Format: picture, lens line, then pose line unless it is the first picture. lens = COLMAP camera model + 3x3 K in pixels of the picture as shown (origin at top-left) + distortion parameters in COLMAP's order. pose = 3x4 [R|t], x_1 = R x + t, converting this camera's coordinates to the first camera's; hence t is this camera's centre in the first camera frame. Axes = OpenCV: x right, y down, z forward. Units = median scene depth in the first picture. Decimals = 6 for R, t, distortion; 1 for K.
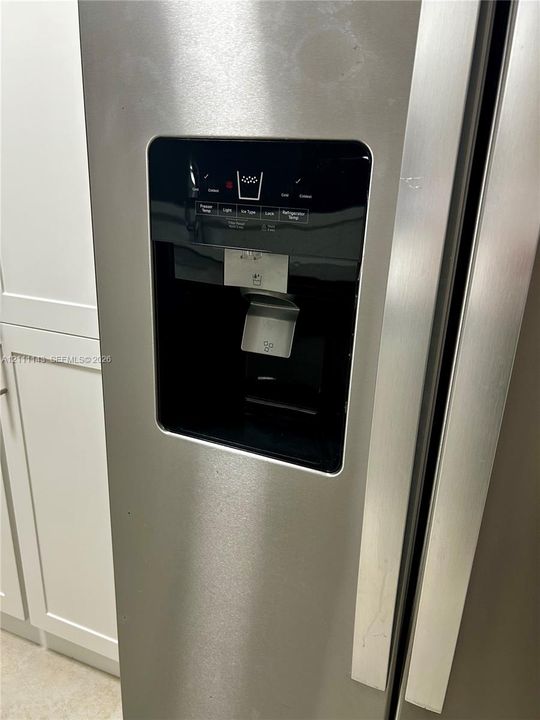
lens RADIAL K [[545.8, 0, 270.0], [0, 545.8, 360.0], [0, 0, 1]] dist [0.046347, -0.056372]
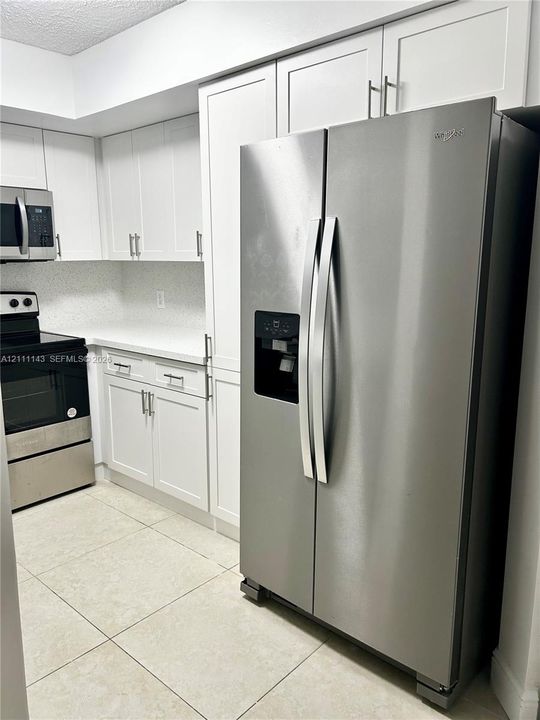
lens RADIAL K [[545.8, 0, 270.0], [0, 545.8, 360.0], [0, 0, 1]] dist [0.046347, -0.056372]
pose [[0.940352, 0.031650, -0.338727, 1.056930], [-0.087800, 0.984511, -0.151754, 0.448264], [0.328677, 0.172442, 0.928566, -2.179704]]
